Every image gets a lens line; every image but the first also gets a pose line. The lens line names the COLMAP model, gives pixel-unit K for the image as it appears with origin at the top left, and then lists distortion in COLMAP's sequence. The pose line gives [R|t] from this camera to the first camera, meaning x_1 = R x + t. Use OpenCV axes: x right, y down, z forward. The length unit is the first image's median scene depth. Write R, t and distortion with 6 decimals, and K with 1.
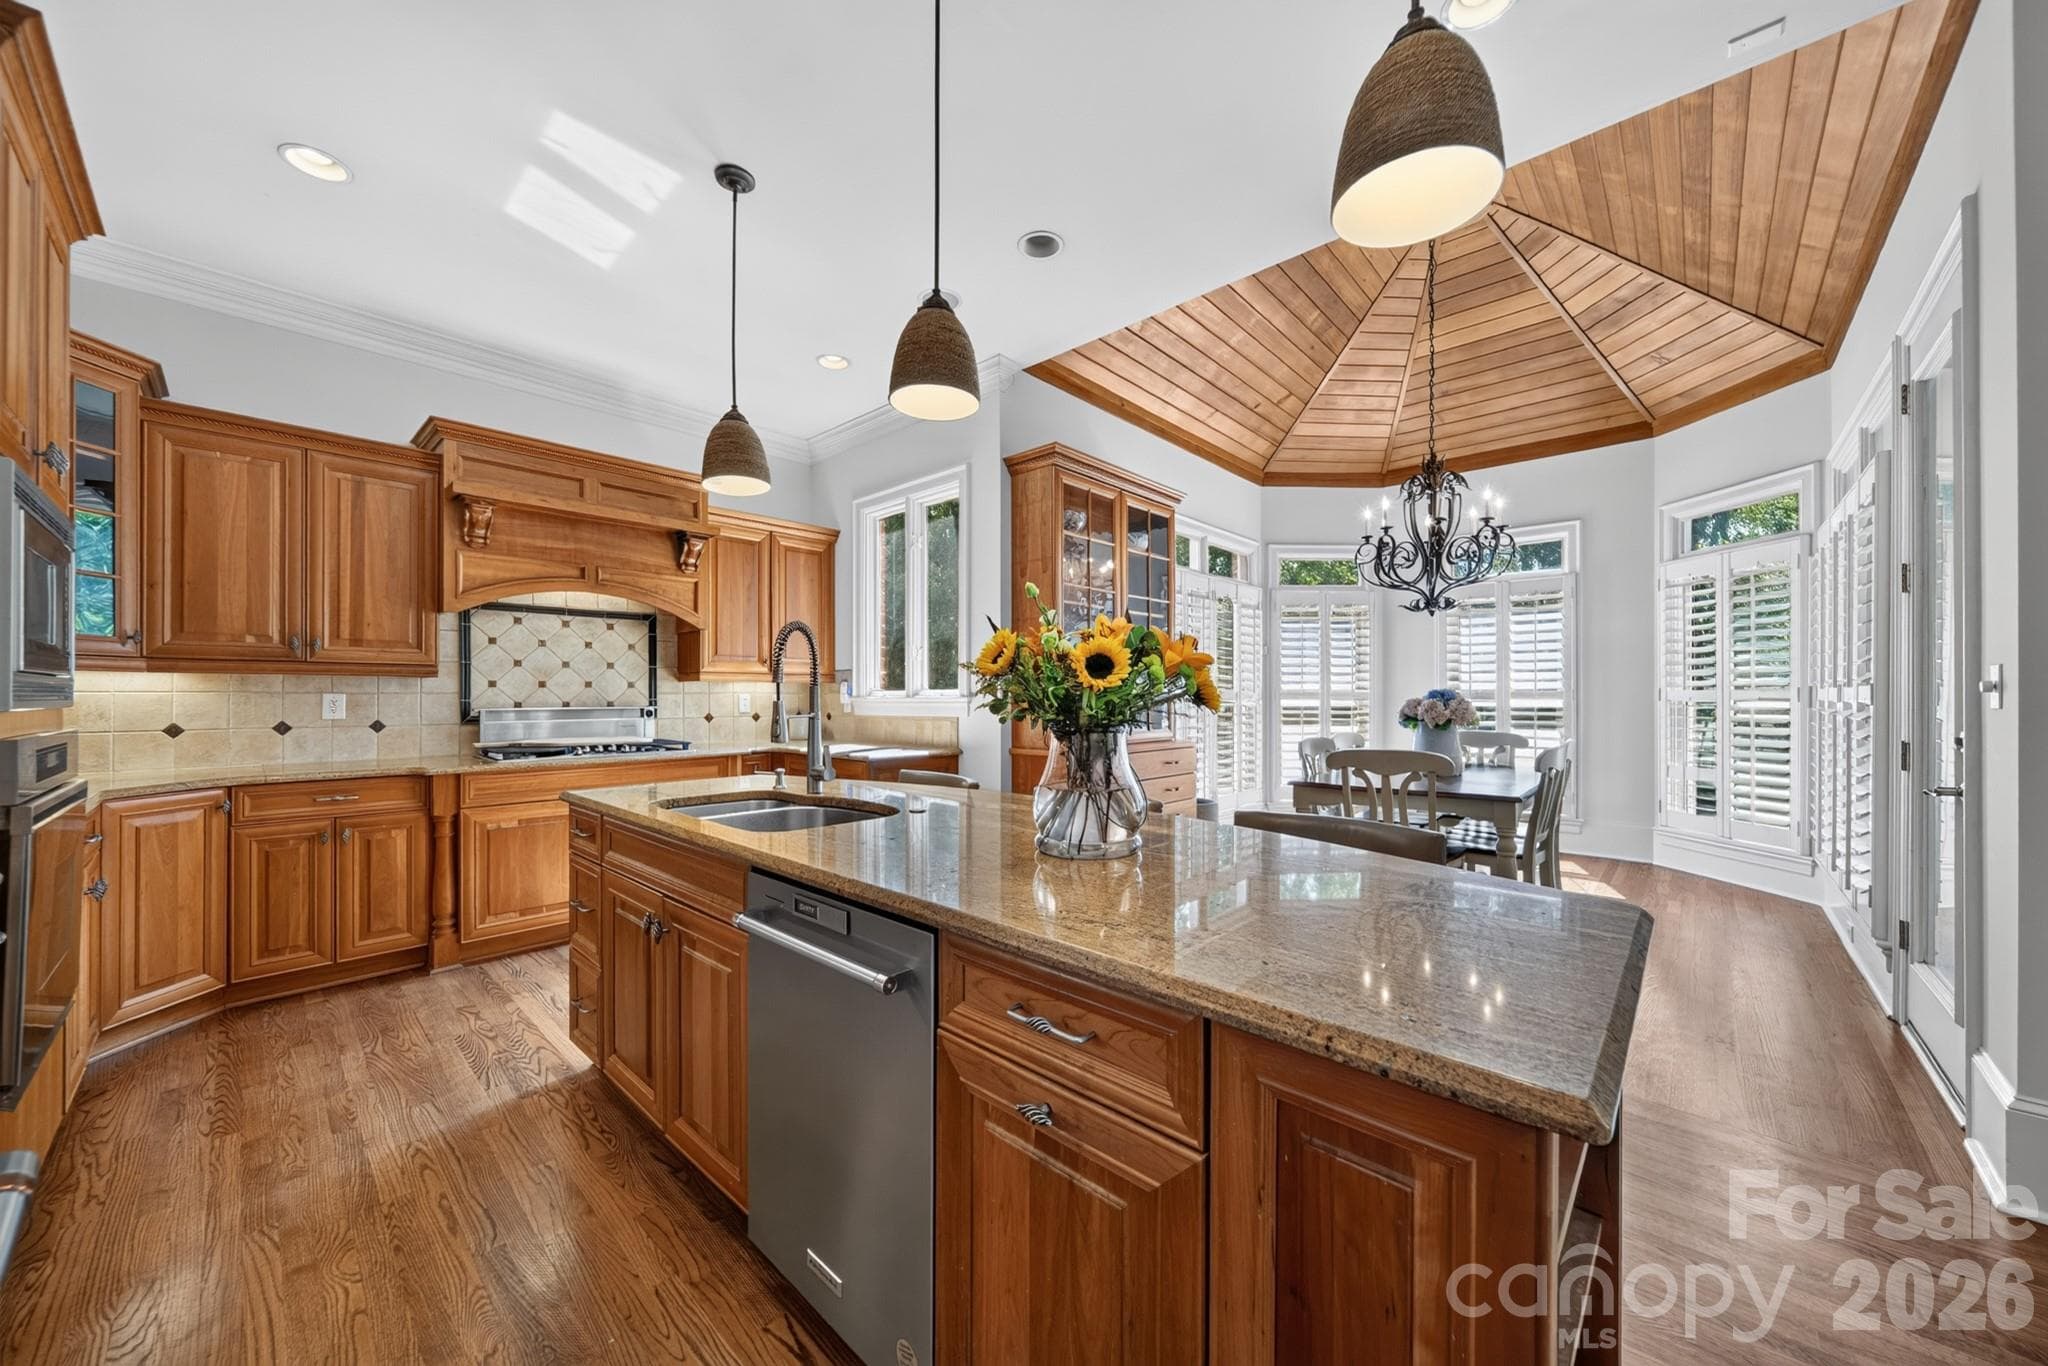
lens RADIAL K [[726.2, 0, 1026.0], [0, 726.2, 695.5], [0, 0, 1]] dist [-0.003537, -0.000155]
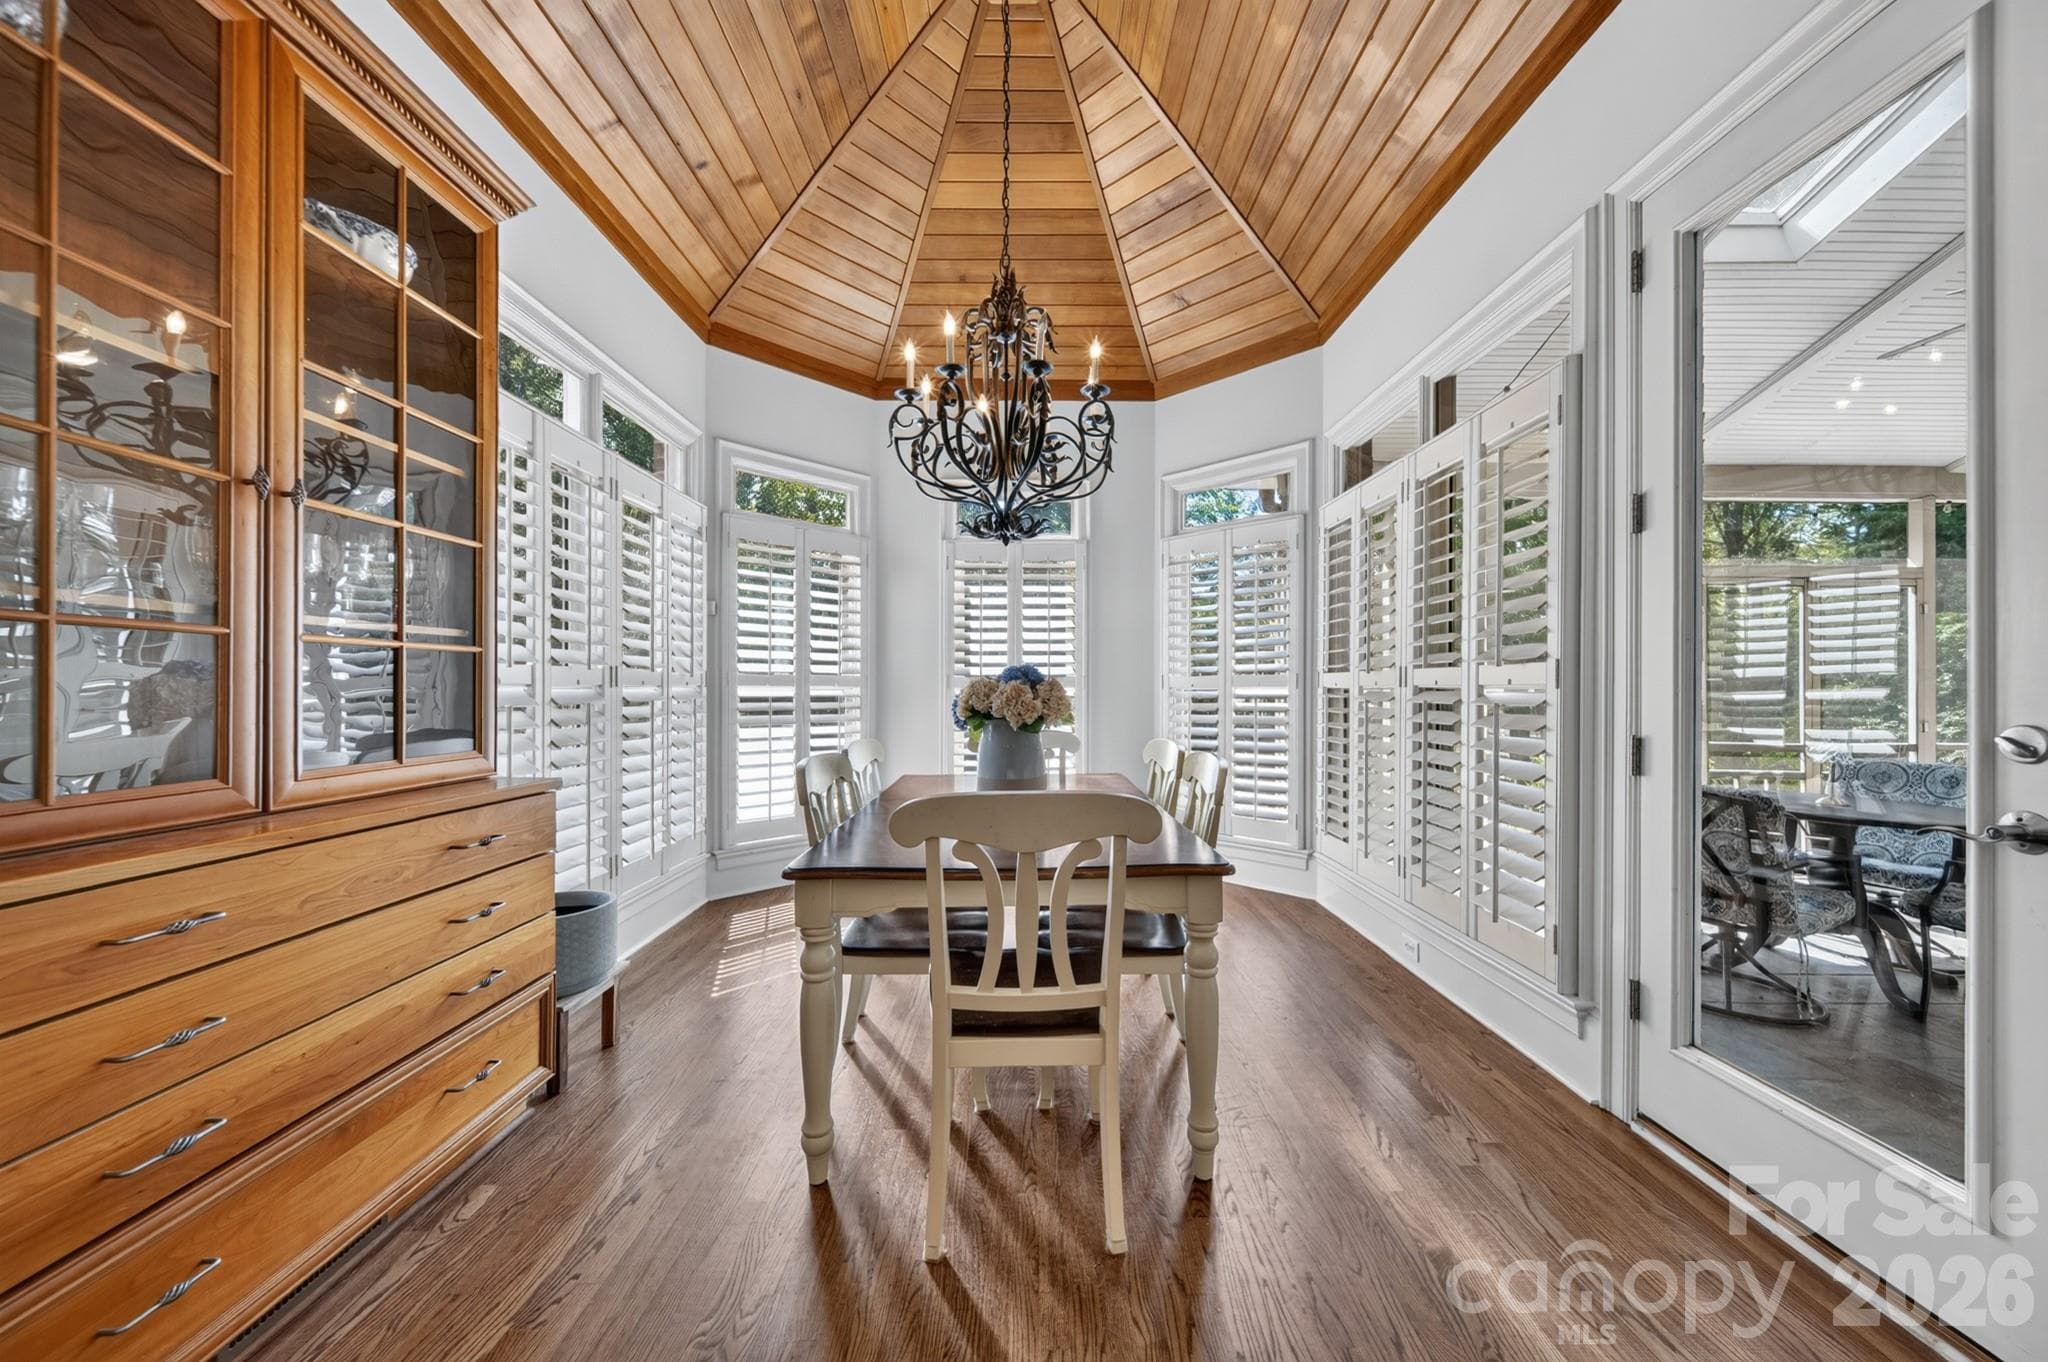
lens RADIAL K [[726.2, 0, 1035.4], [0, 726.2, 692.3], [0, 0, 1]] dist [-0.003537, -0.000155]
pose [[0.731855, 0.000242, 0.681460, 0.134595], [-0.002710, 0.999993, 0.002555, 0.010113], [-0.681454, -0.003716, 0.731851, 0.437759]]
